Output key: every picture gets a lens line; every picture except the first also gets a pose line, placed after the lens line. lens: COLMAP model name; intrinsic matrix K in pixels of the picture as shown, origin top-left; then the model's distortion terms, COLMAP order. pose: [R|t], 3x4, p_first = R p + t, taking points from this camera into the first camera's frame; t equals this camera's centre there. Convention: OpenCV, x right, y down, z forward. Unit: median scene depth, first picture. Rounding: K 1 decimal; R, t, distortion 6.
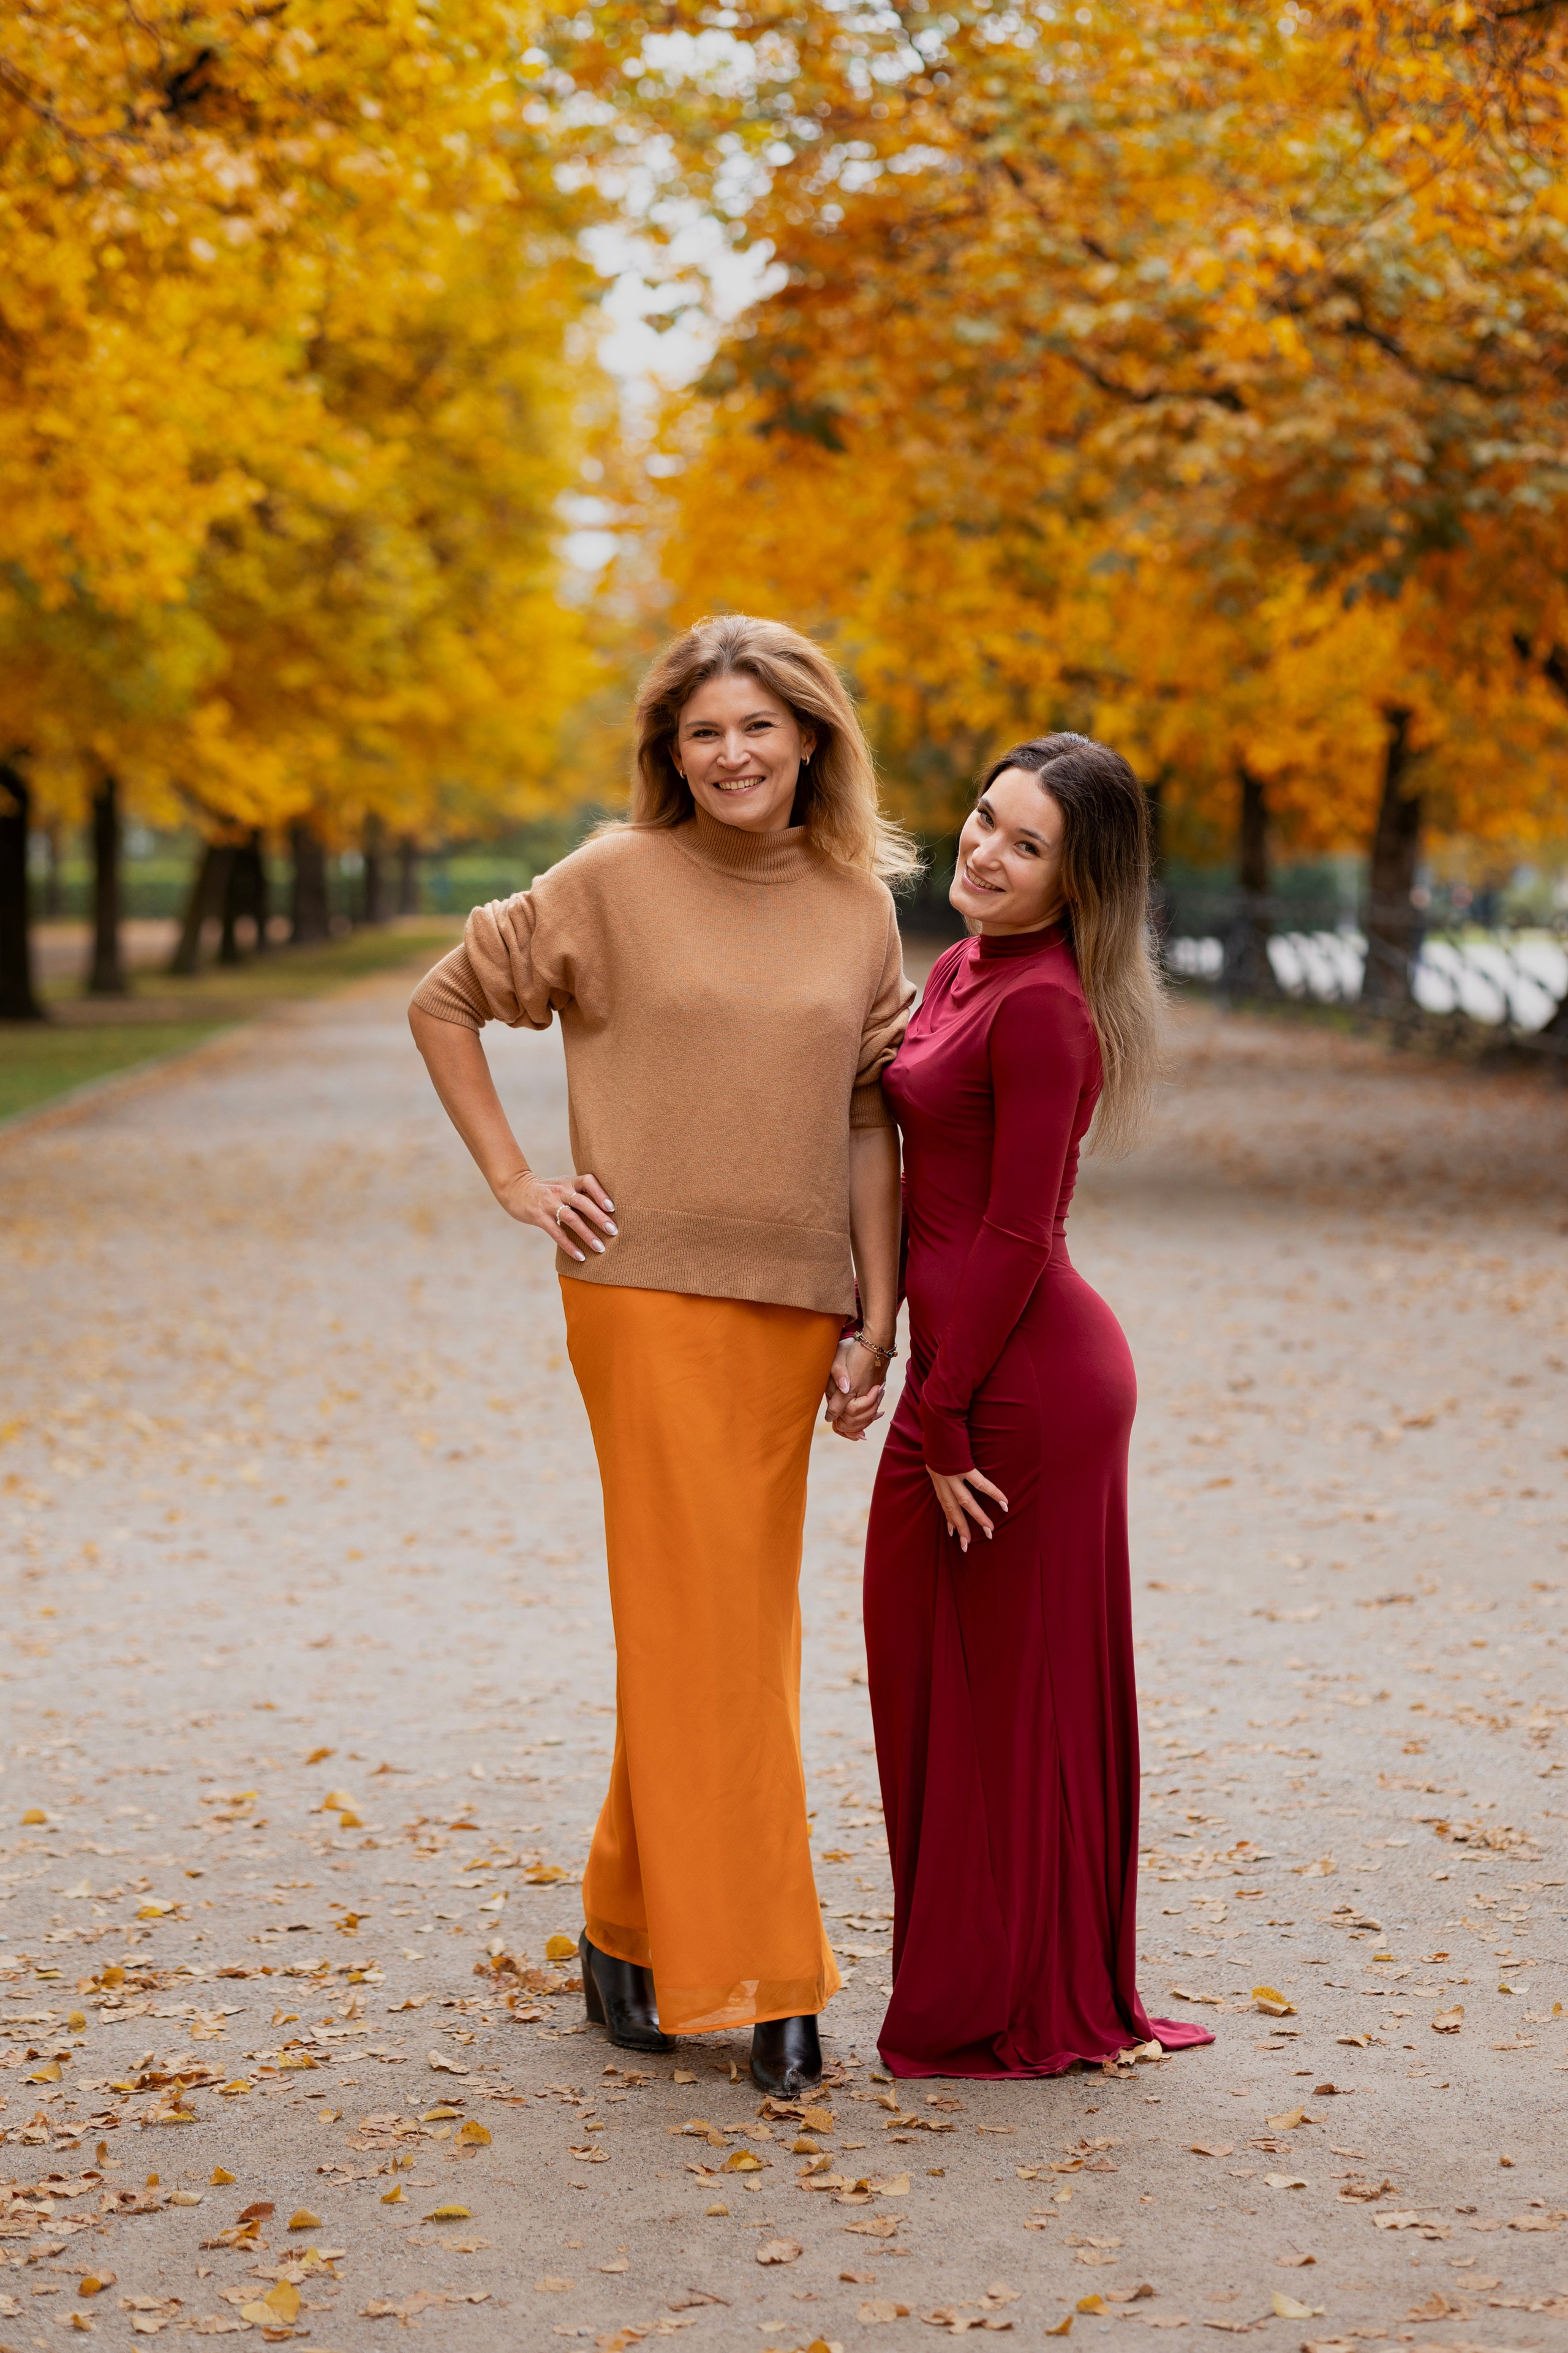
lens RADIAL K [[5800.5, 0, 789.9], [0, 5800.5, 1242.6], [0, 0, 1]] dist [-0.064048, -0.336429]
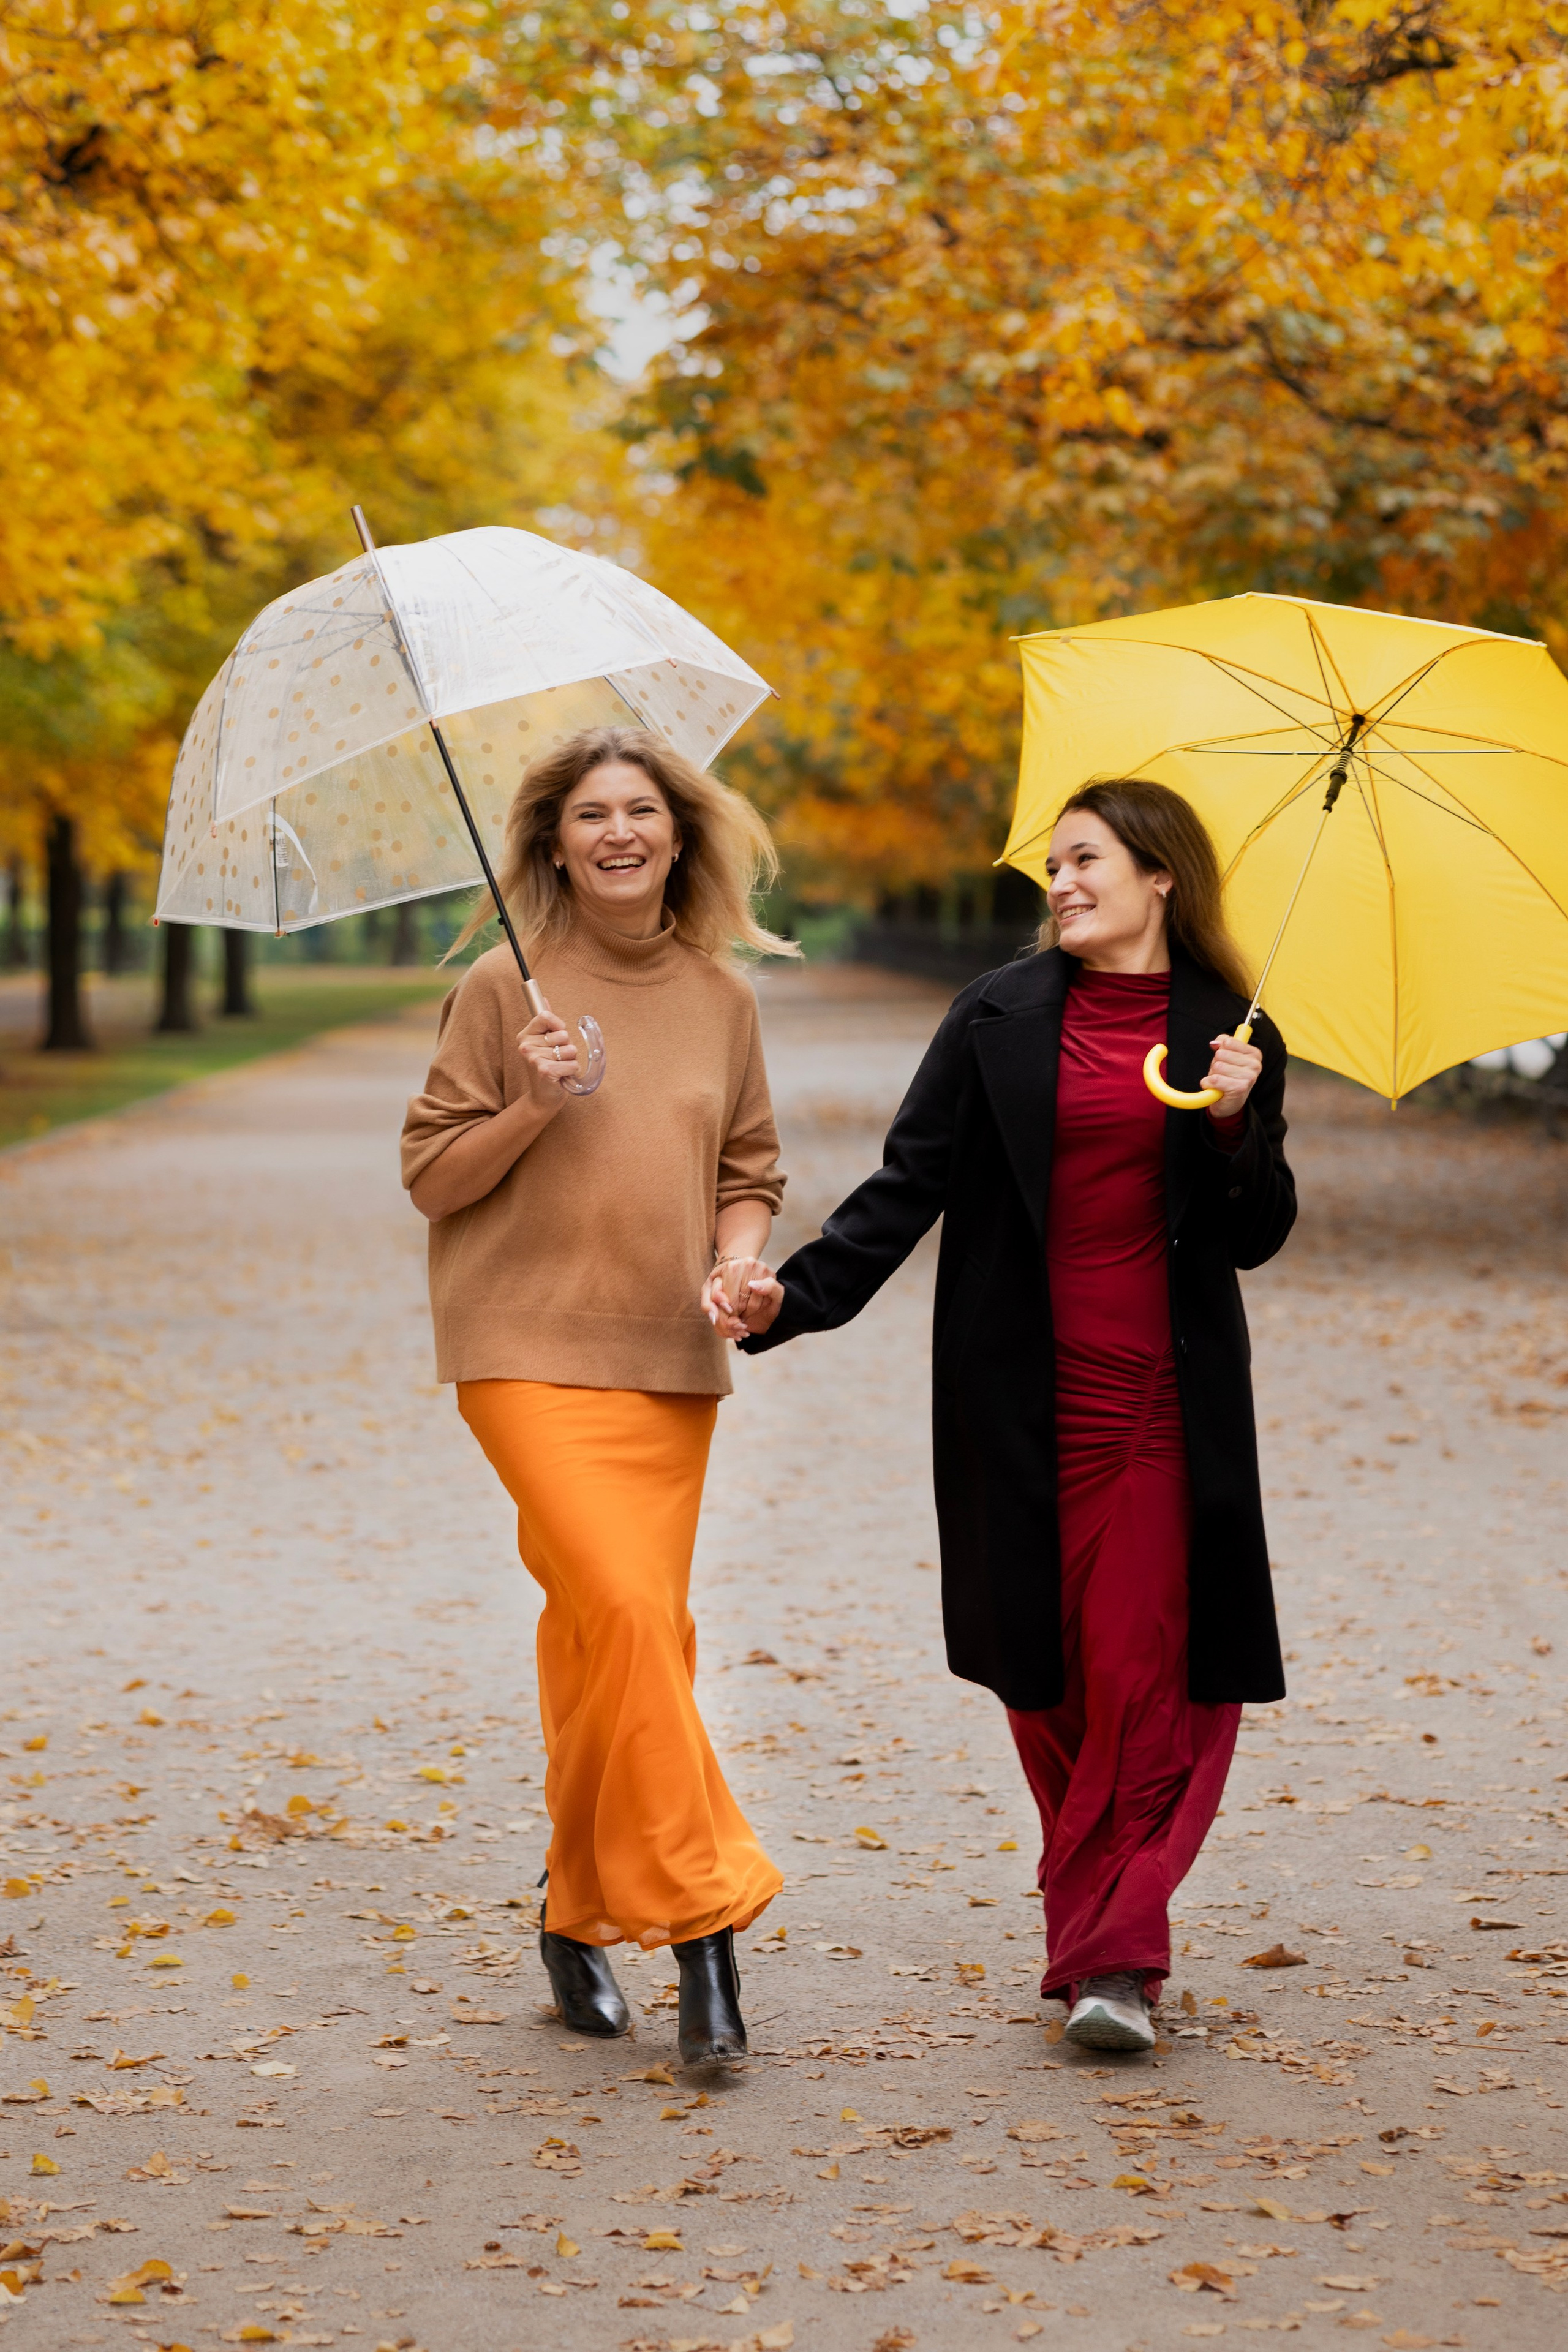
lens RADIAL K [[6534.8, 0, 724.8], [0, 6534.8, 1177.7], [0, 0, 1]] dist [0.045633, 0.339382]
pose [[0.999789, -0.000945, -0.020509, 0.026079], [0.000456, 0.999715, -0.023850, 0.007782], [0.020526, 0.023835, 0.999505, -0.124147]]
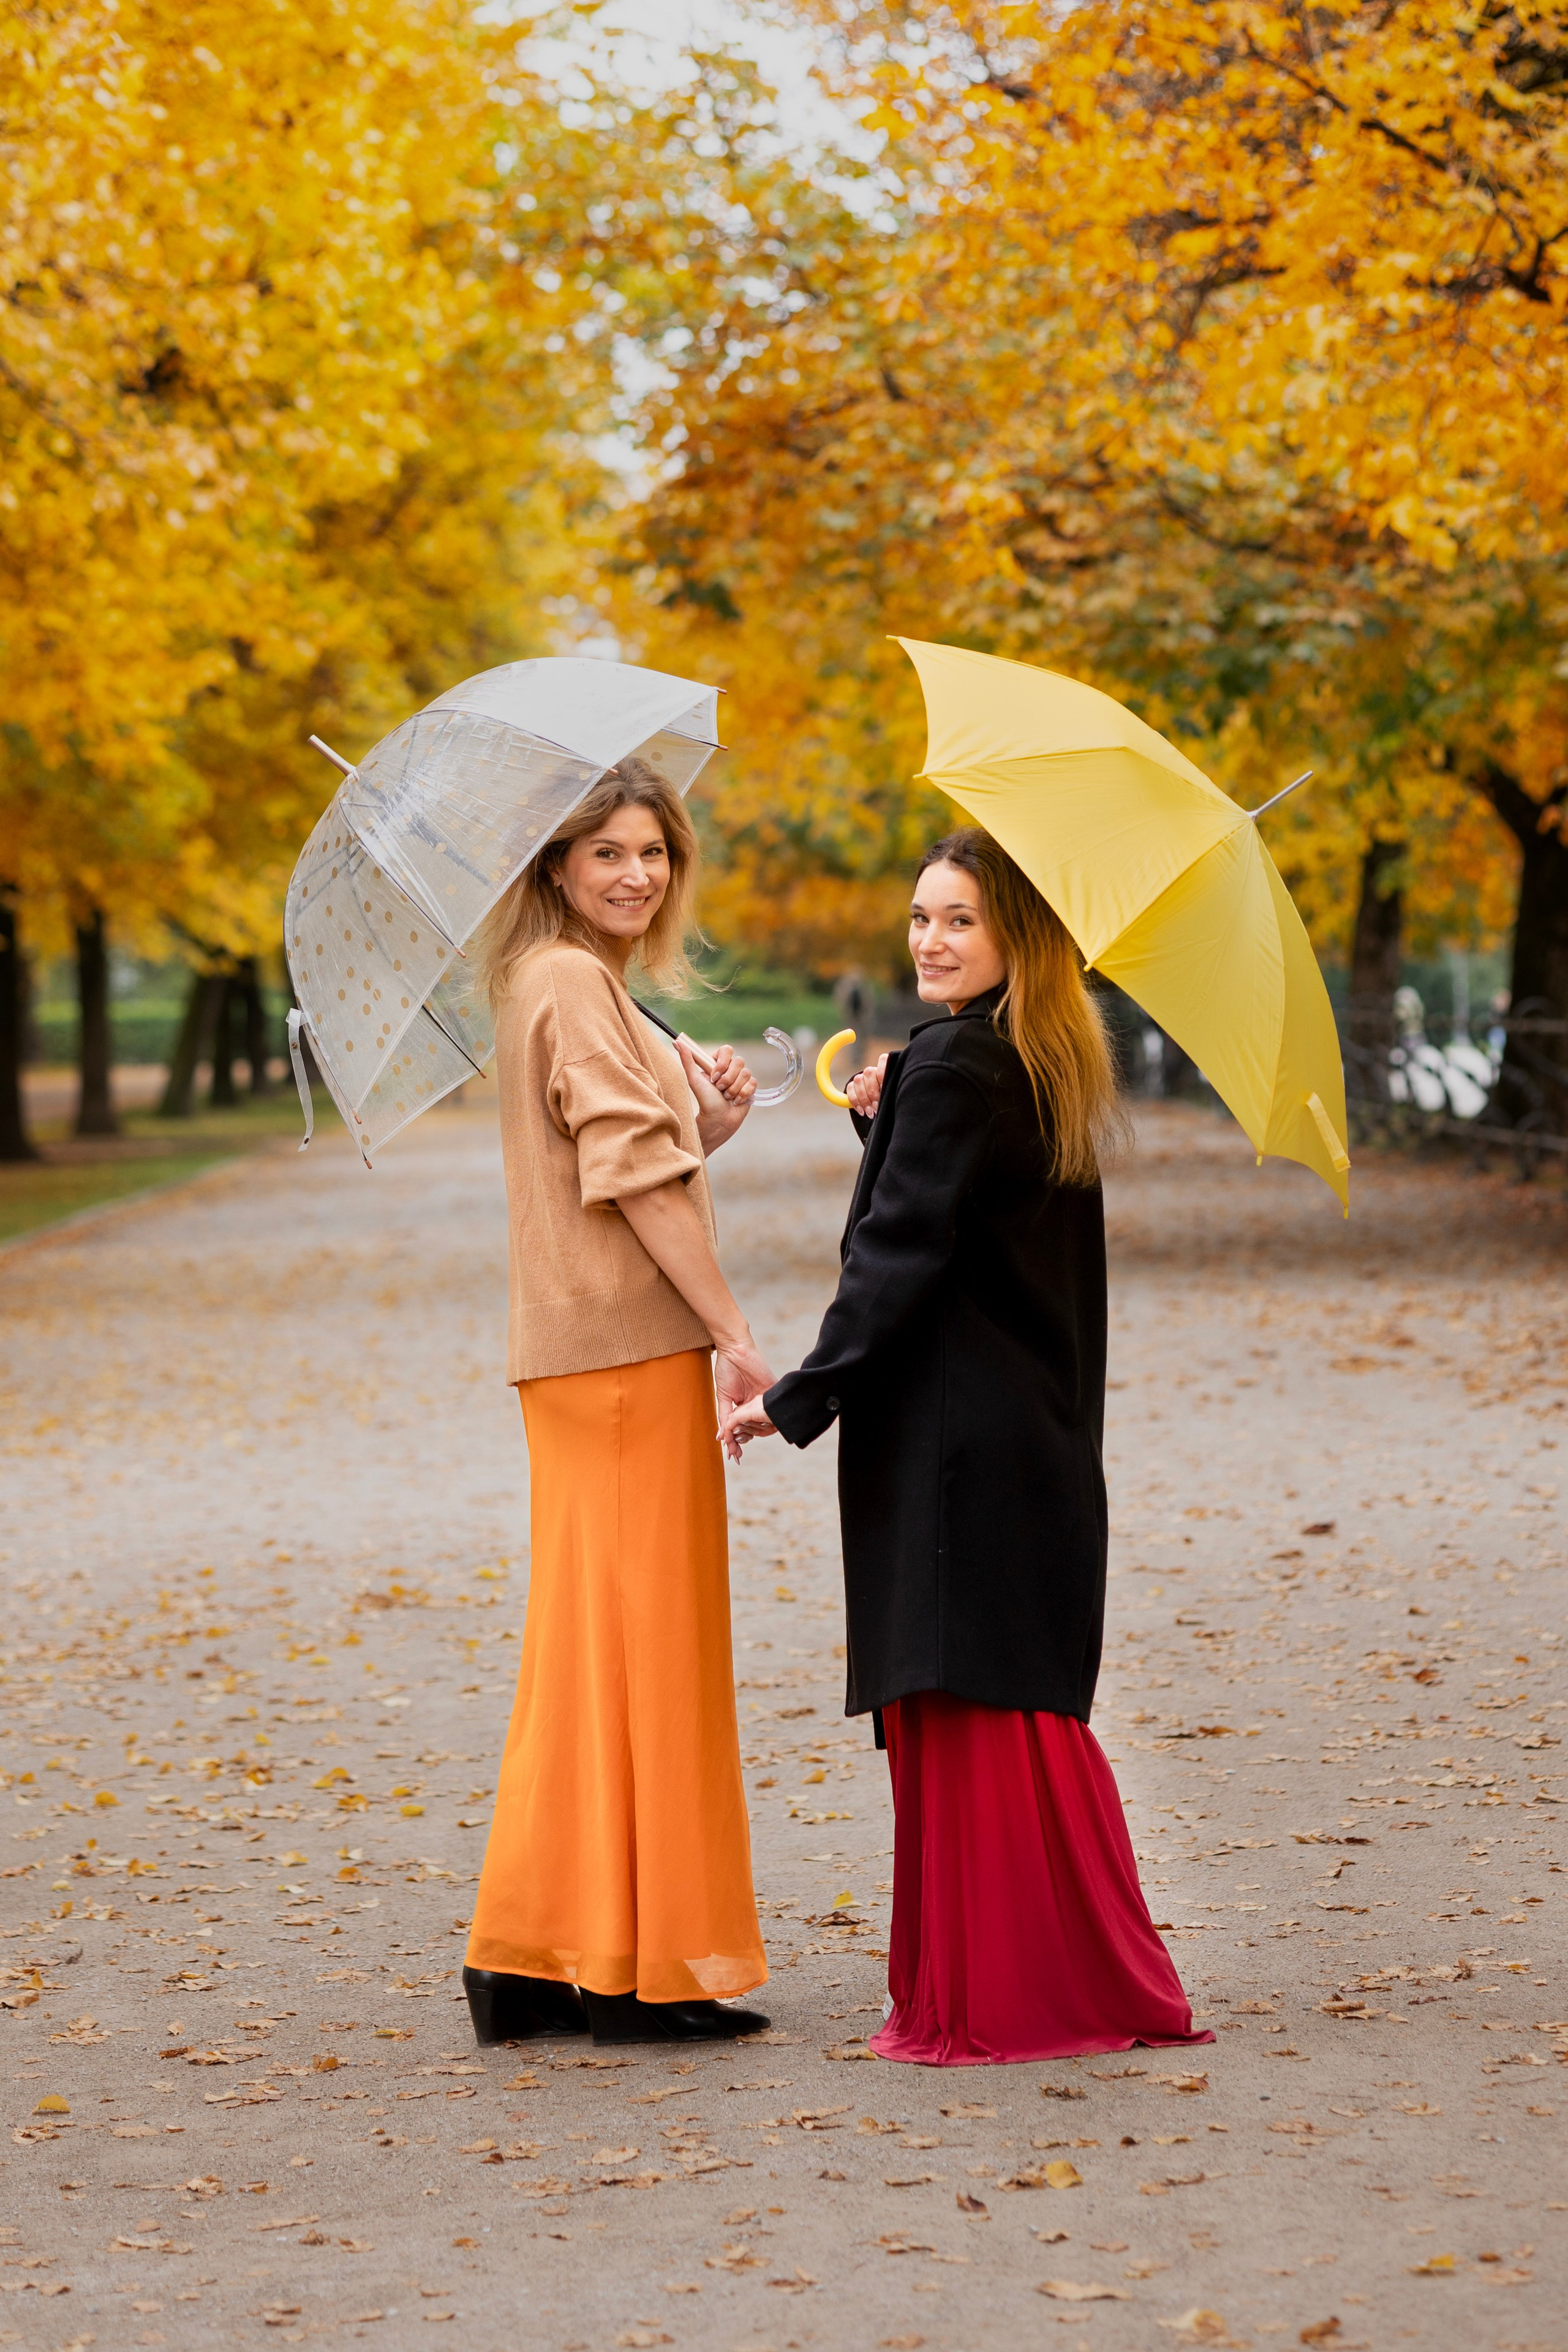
lens RADIAL K [[6907.8, 0, 1066.0], [0, 6907.8, 885.9], [0, 0, 1]] dist [-0.404377, 1.254900]
pose [[0.999336, -0.026069, 0.025470, 0.038844], [0.027999, 0.996511, -0.078621, 0.025791], [-0.023332, 0.079282, 0.996579, -0.365334]]
